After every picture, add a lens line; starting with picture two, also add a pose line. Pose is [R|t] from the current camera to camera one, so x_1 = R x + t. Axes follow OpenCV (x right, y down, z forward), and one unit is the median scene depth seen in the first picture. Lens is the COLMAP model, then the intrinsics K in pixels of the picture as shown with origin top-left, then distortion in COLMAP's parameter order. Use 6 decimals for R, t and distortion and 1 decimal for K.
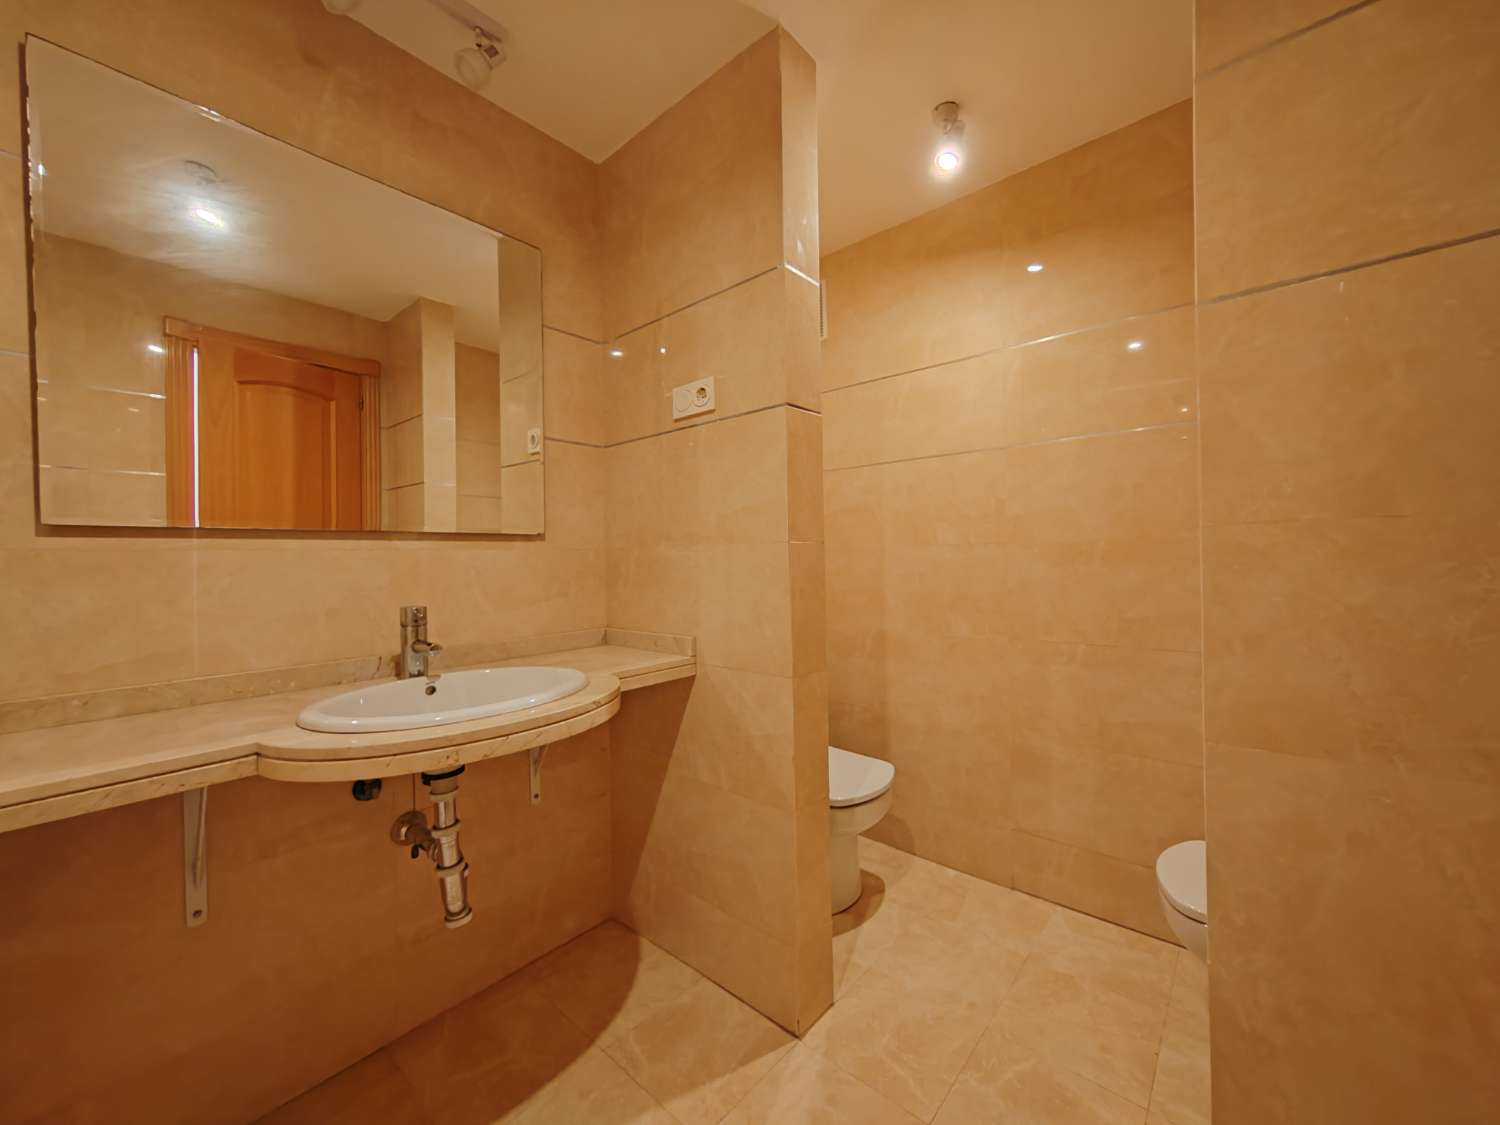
lens RADIAL K [[575.0, 0, 753.2], [0, 575.0, 559.4], [0, 0, 1]] dist [0.003024, 0.000165]
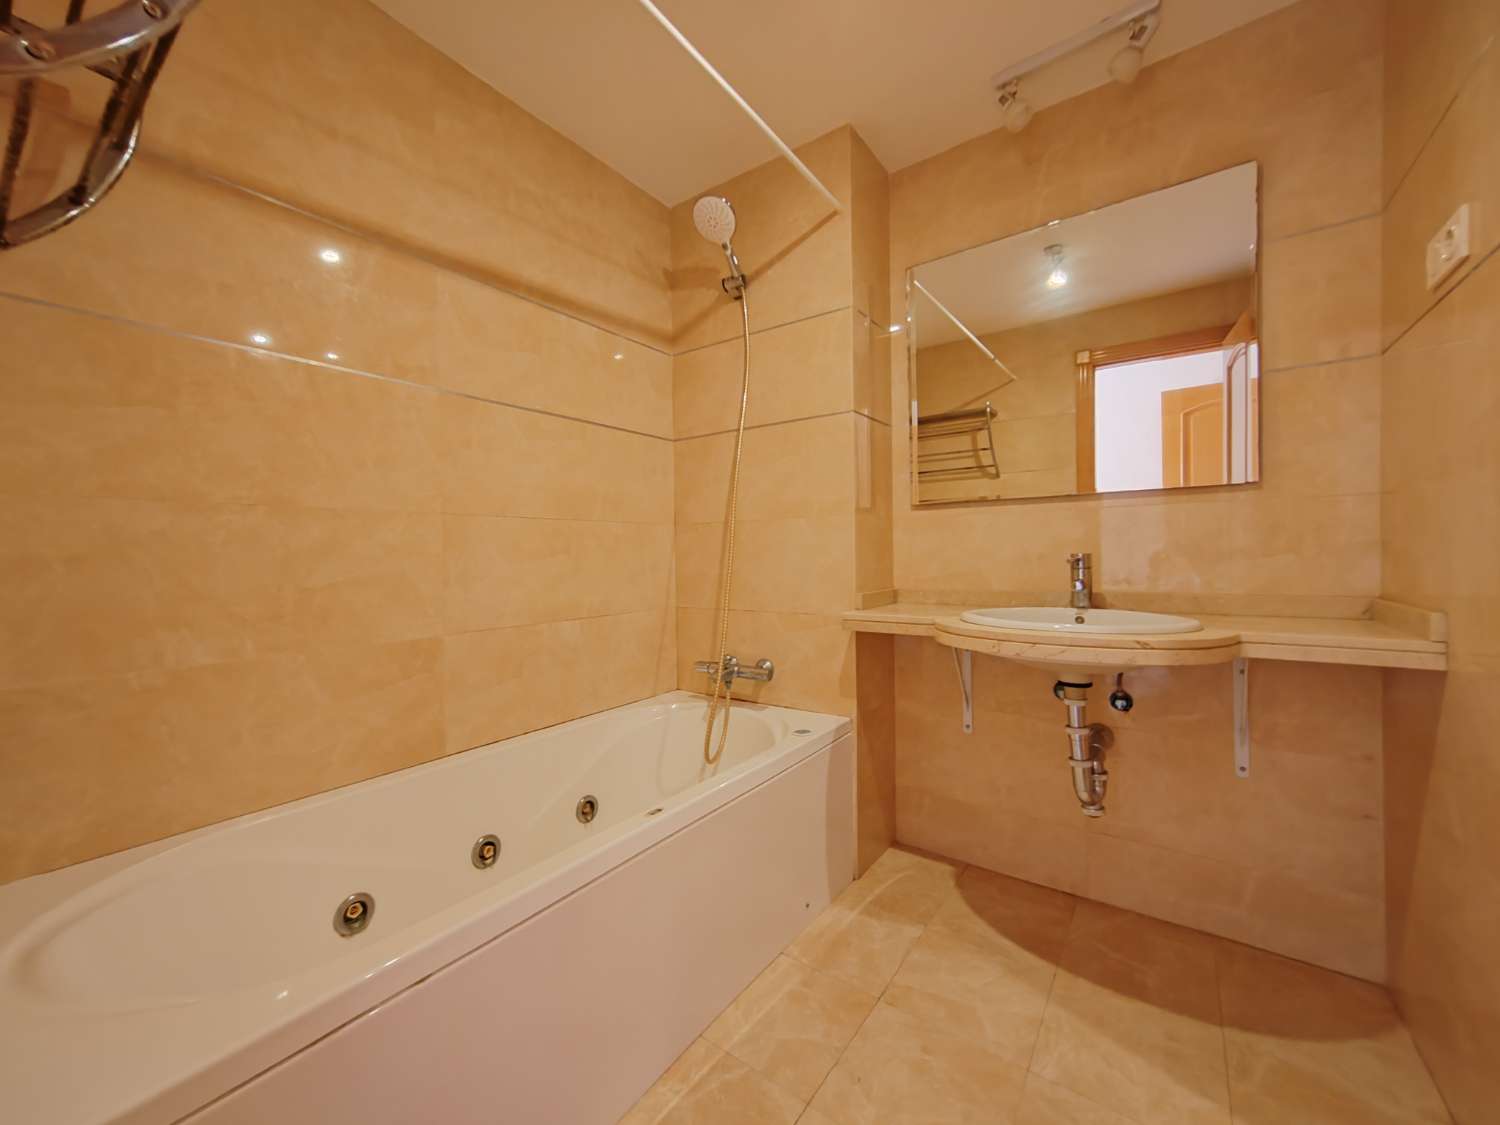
lens RADIAL K [[575.0, 0, 753.2], [0, 575.0, 559.4], [0, 0, 1]] dist [0.003024, 0.000165]
pose [[0.102042, 0.028056, -0.994384, 0.570953], [0.016573, 0.999416, 0.029899, 0.046910], [0.994642, -0.019531, 0.101518, 0.172298]]
